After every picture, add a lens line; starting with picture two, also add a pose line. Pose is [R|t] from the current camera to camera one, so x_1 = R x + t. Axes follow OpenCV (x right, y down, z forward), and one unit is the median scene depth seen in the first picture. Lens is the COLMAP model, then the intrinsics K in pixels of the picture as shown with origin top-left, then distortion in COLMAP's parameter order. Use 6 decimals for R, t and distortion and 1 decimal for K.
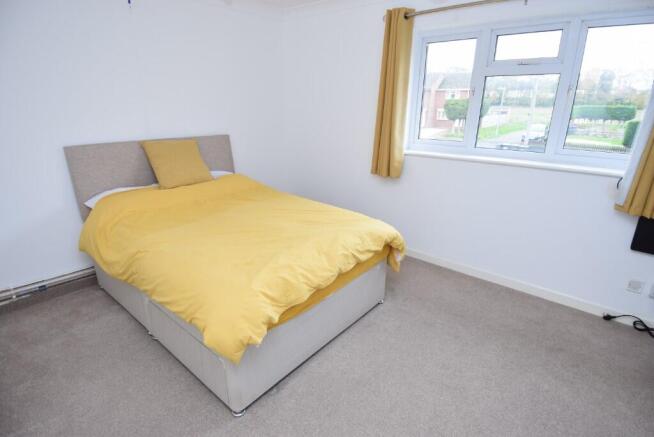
lens RADIAL K [[340.0, 0, 332.9], [0, 340.0, 216.6], [0, 0, 1]] dist [0.036085, -0.045725]
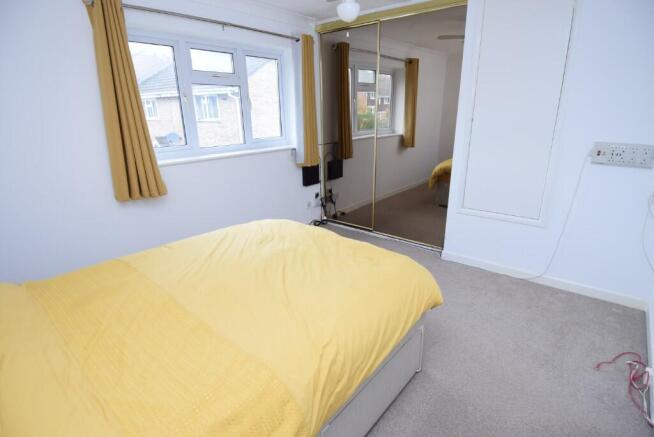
lens RADIAL K [[340.0, 0, 332.9], [0, 340.0, 216.6], [0, 0, 1]] dist [0.036085, -0.045725]
pose [[-0.003004, -0.314955, 0.949102, -0.762620], [0.327881, 0.896328, 0.298480, -0.211121], [-0.944714, 0.312089, 0.100575, 0.606381]]
